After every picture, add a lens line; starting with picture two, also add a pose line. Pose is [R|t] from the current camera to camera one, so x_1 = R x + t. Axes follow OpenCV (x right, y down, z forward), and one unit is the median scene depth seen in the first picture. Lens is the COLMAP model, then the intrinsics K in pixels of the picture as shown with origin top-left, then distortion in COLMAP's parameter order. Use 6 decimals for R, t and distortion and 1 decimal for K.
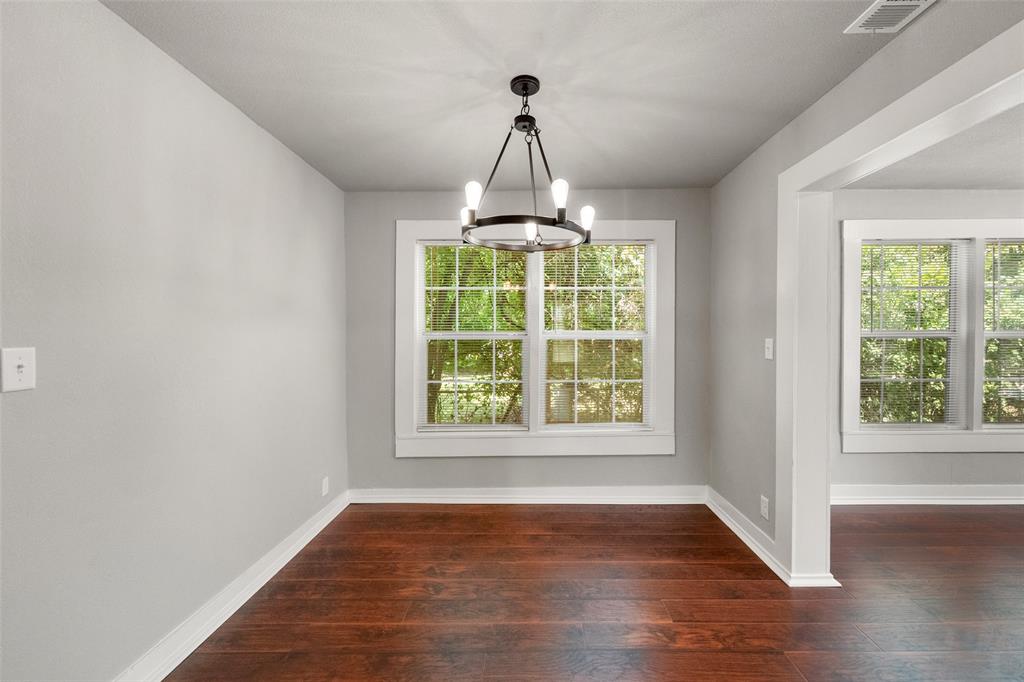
lens RADIAL K [[411.7, 0, 531.0], [0, 411.7, 335.7], [0, 0, 1]] dist [0.003531, -0.001128]
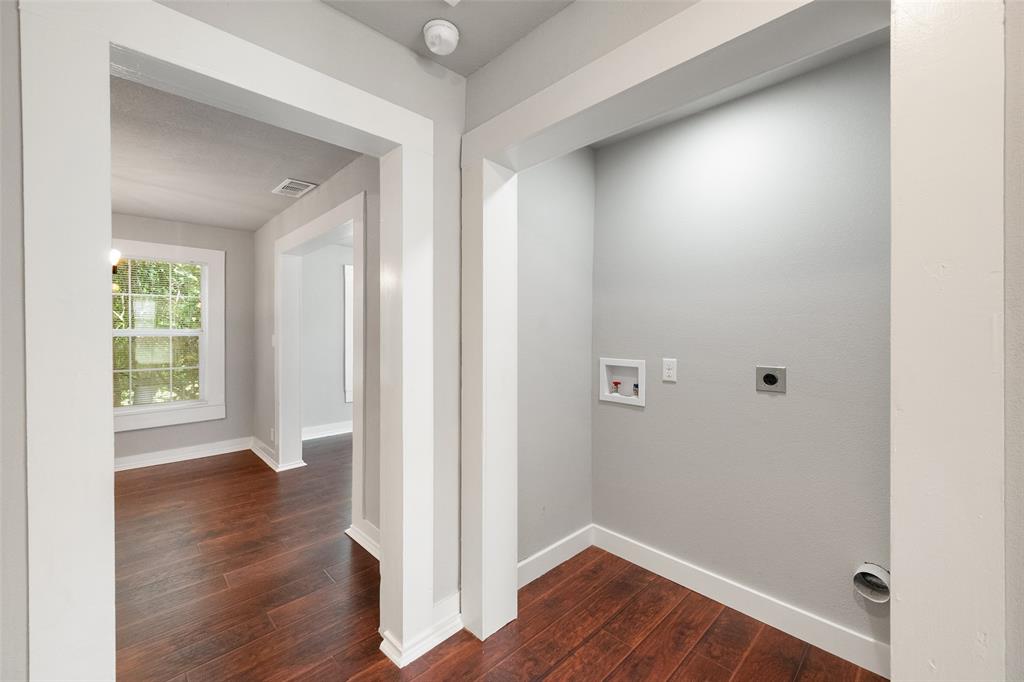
lens RADIAL K [[411.7, 0, 506.8], [0, 411.7, 335.0], [0, 0, 1]] dist [0.003531, -0.001128]
pose [[0.728154, -0.002826, 0.685408, 0.085062], [0.000642, 0.999994, 0.003442, 0.000806], [-0.685414, -0.002067, 0.728151, -0.681544]]
